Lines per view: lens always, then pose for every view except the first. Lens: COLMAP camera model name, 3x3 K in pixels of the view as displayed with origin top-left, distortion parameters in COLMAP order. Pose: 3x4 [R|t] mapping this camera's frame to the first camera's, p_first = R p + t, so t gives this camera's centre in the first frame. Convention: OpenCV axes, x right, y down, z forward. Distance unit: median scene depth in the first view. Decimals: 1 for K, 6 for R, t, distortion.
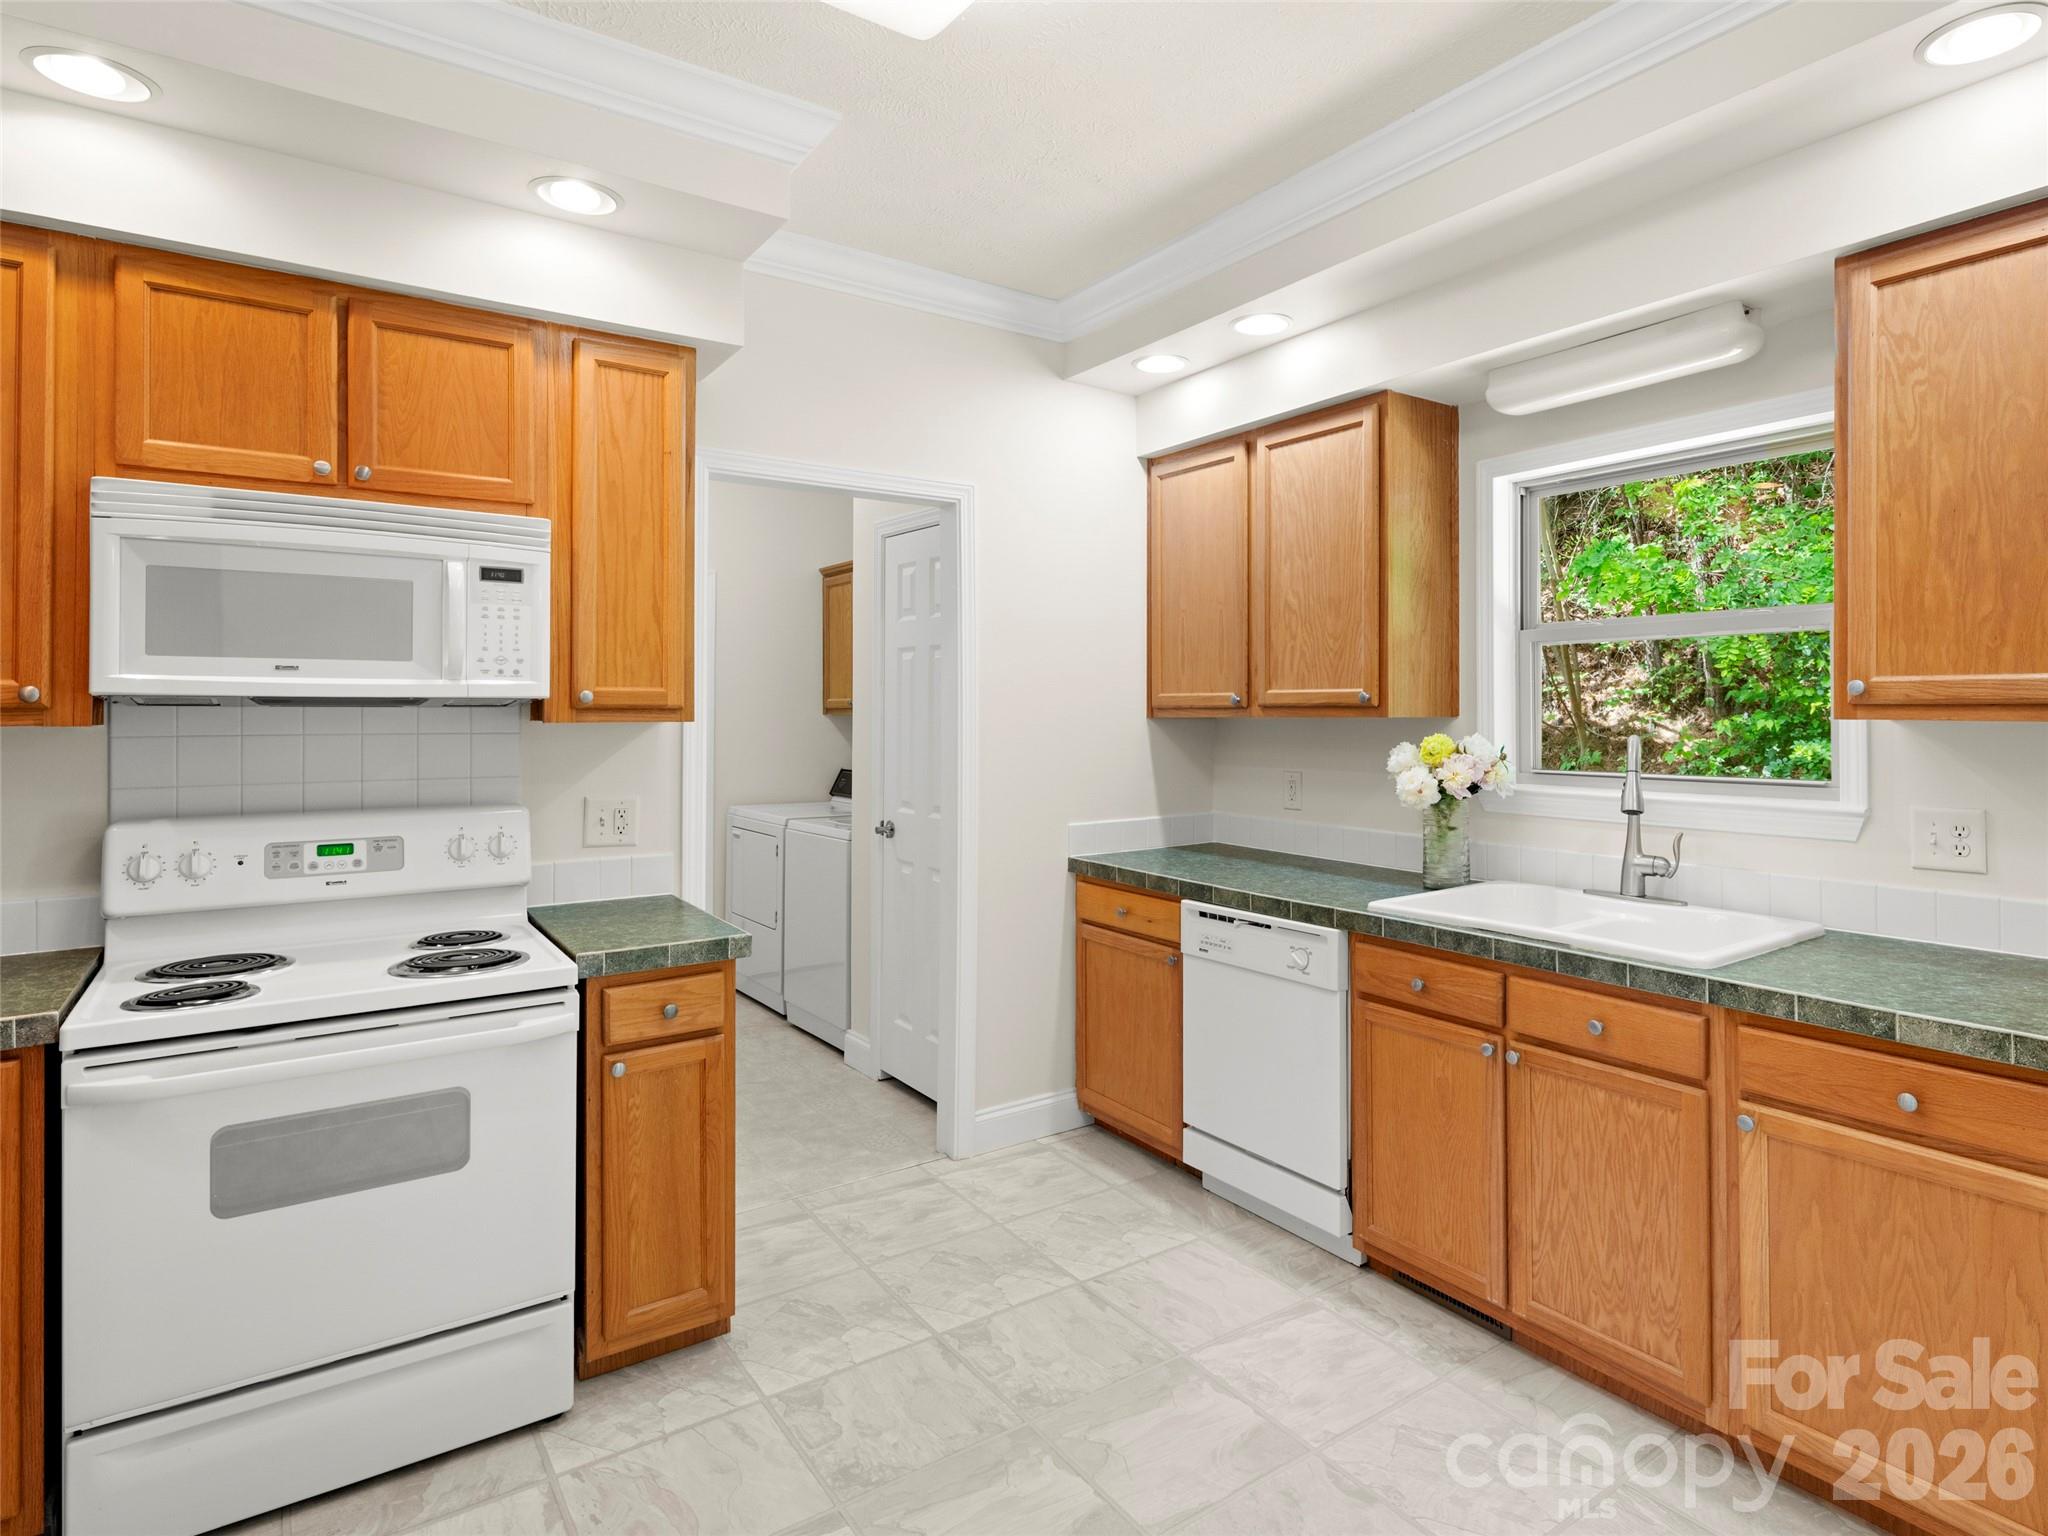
lens RADIAL K [[1124.1, 0, 1126.1], [0, 1124.1, 705.9], [0, 0, 1]] dist [-0.000575, -0.001276]
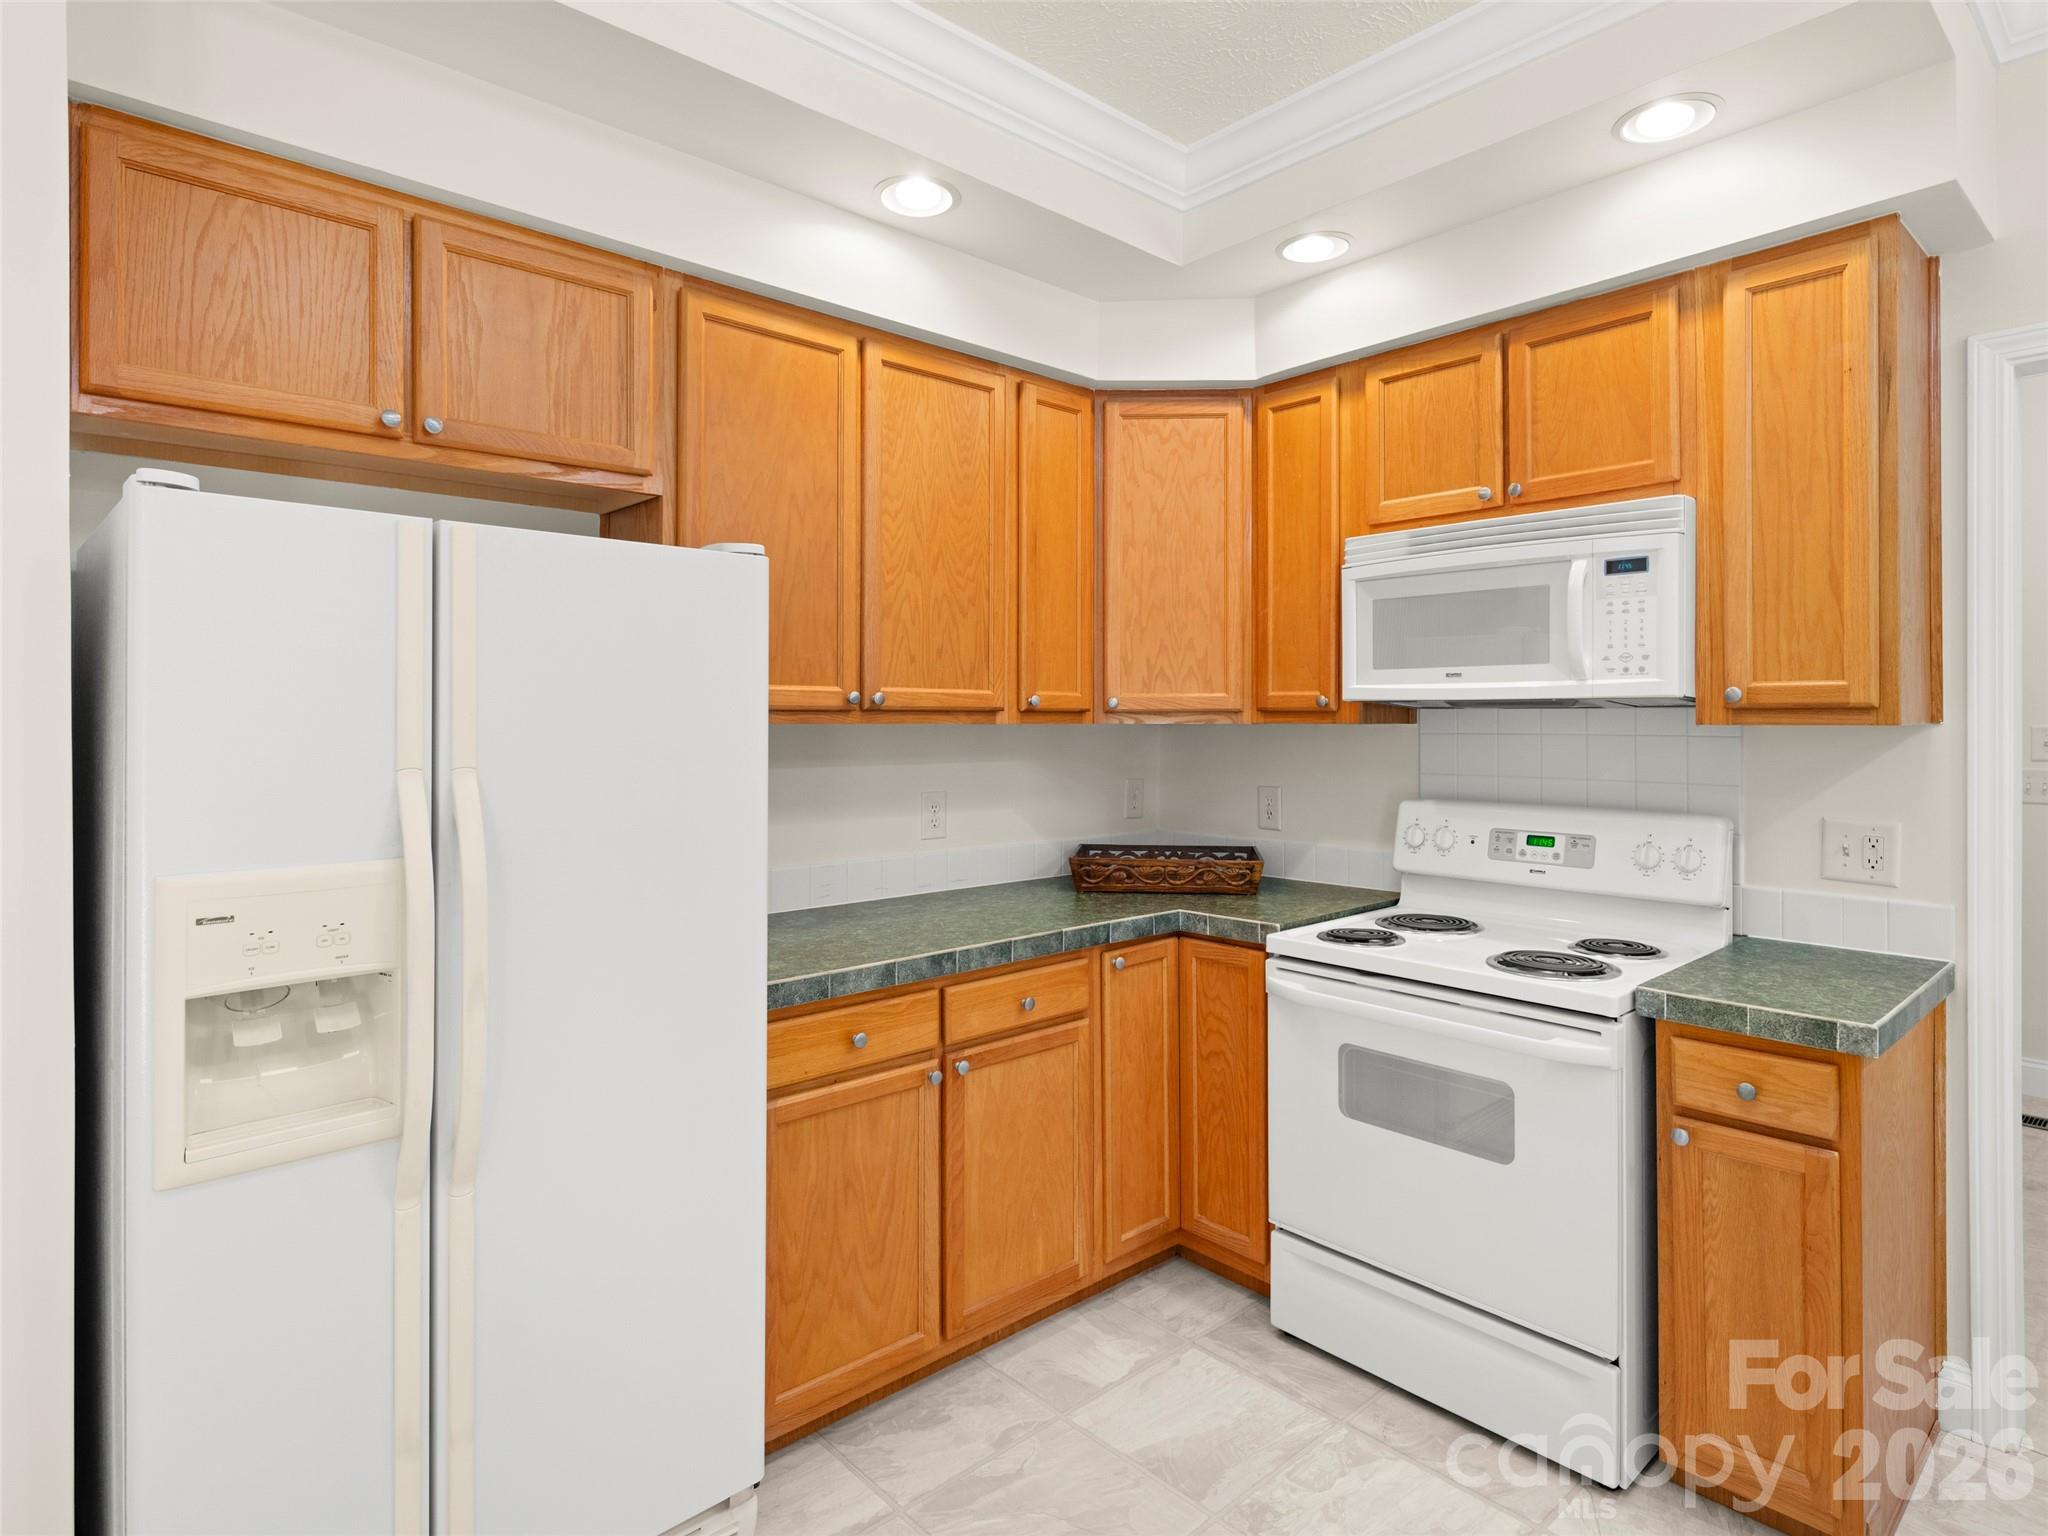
lens RADIAL K [[1124.4, 0, 1038.9], [0, 1124.4, 715.9], [0, 0, 1]] dist [0.002520, -0.002005]
pose [[0.097538, -0.000224, -0.995232, 0.317364], [0.006610, 0.999978, 0.000423, 0.004303], [0.995210, -0.006620, 0.097538, 0.410173]]
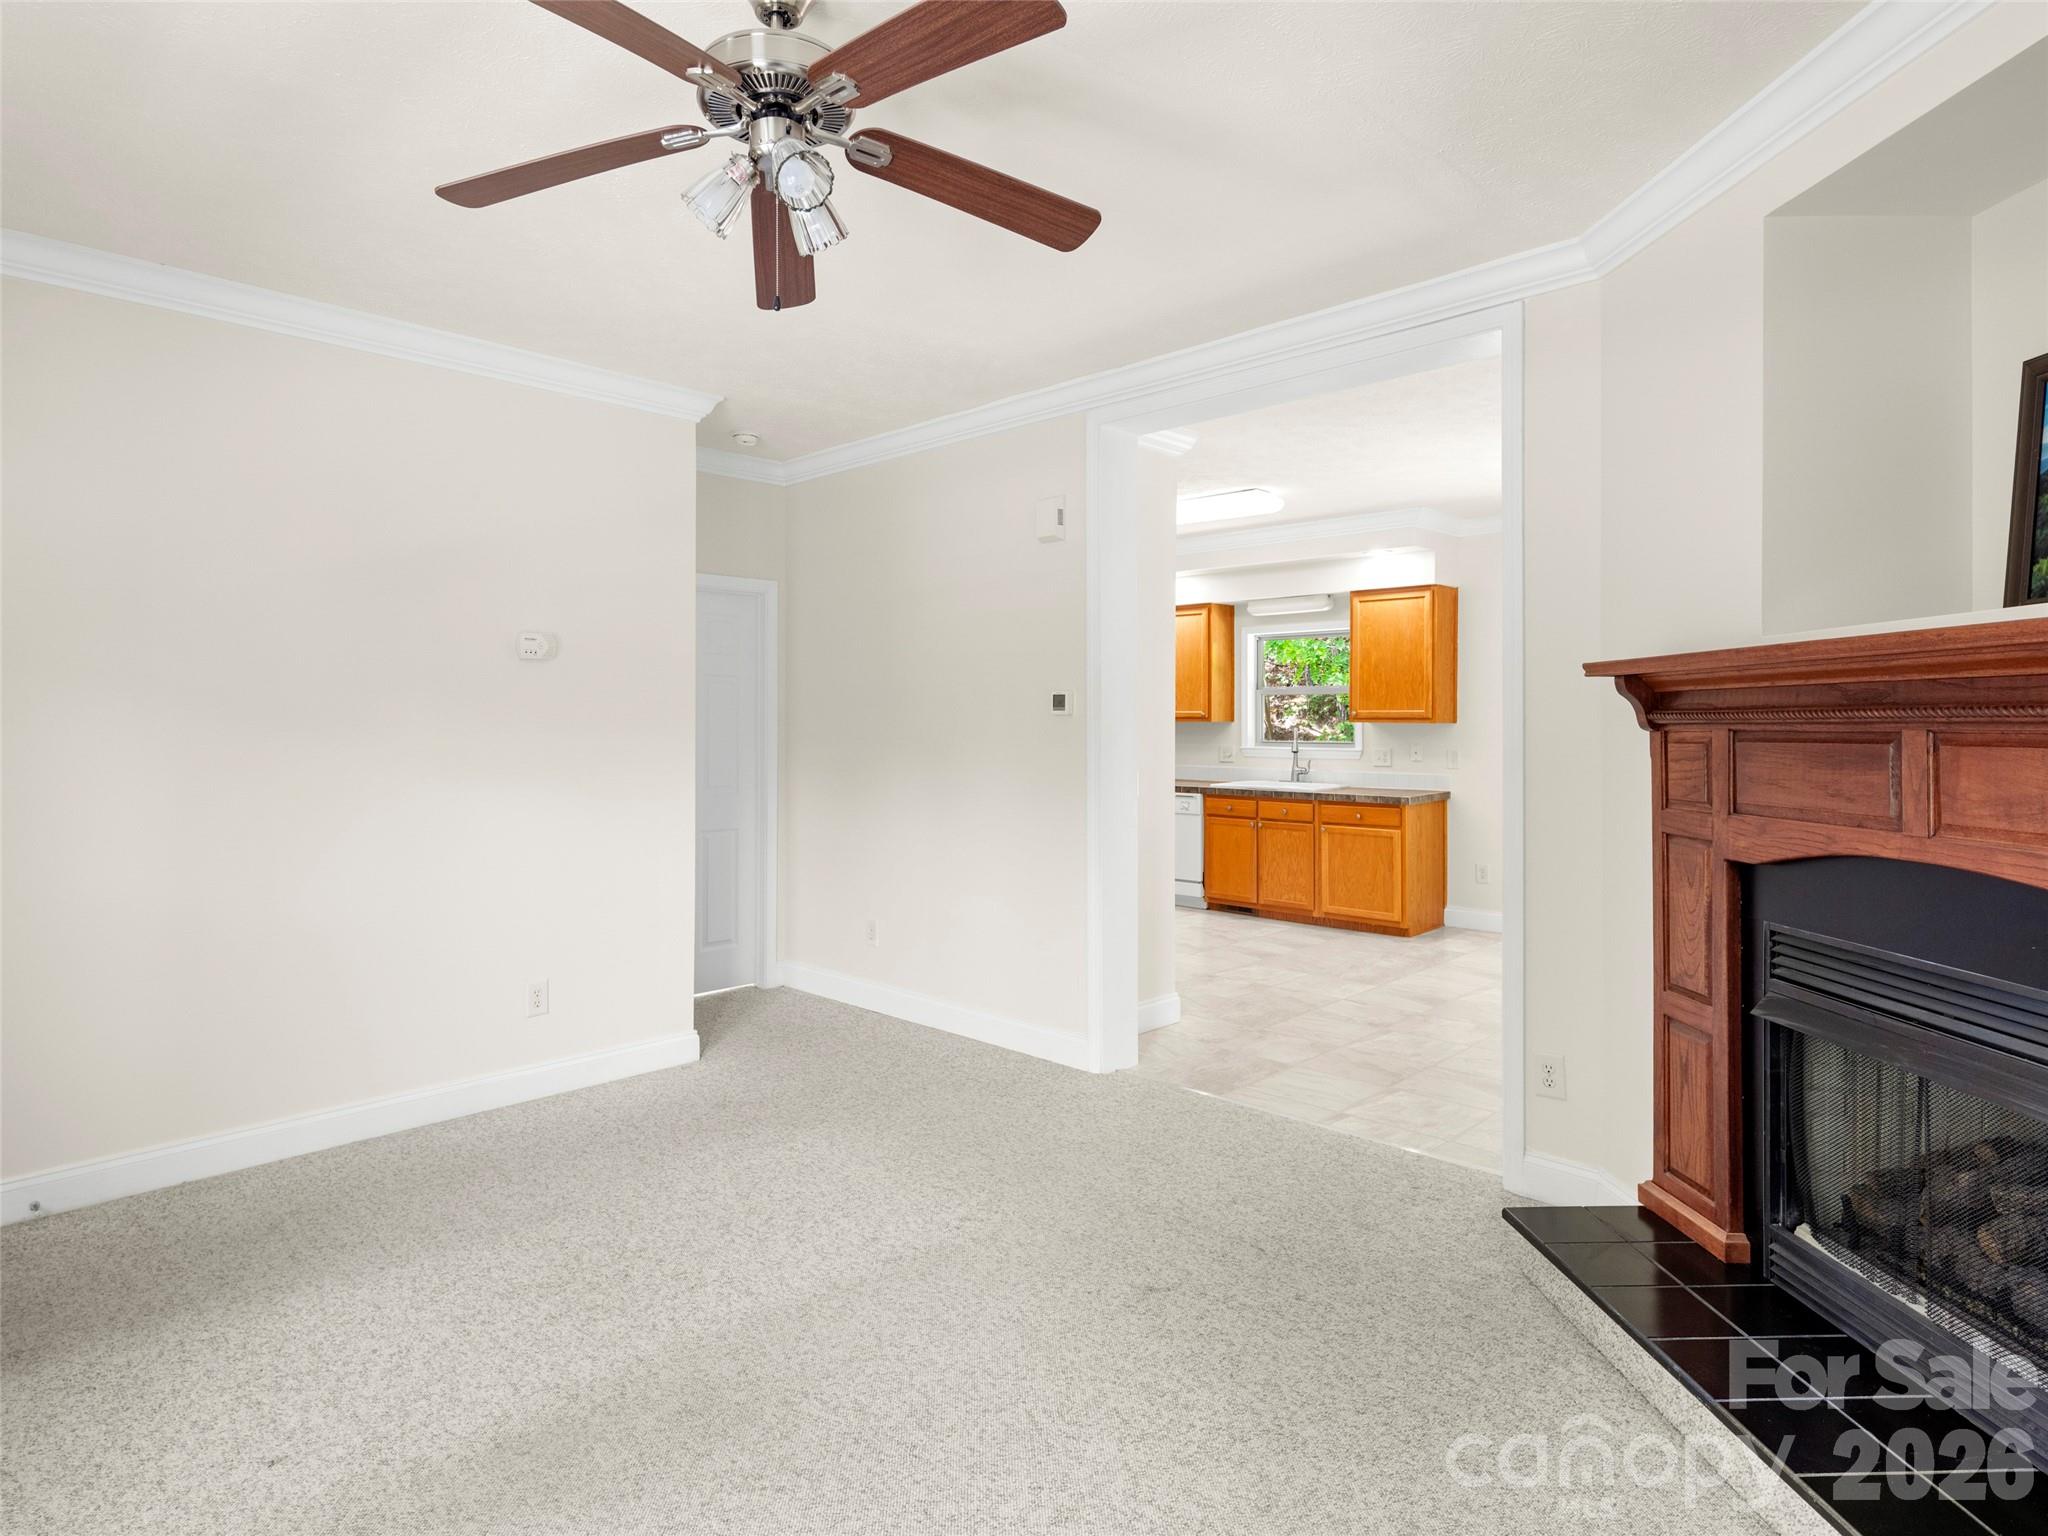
lens RADIAL K [[1116.5, 0, 974.0], [0, 1116.5, 730.0], [0, 0, 1]] dist [-0.002186, -0.000570]
pose [[0.990928, -0.001329, 0.134385, -0.894847], [-0.000911, 0.999862, 0.016609, -0.018916], [-0.134389, -0.016581, 0.990790, -2.054595]]
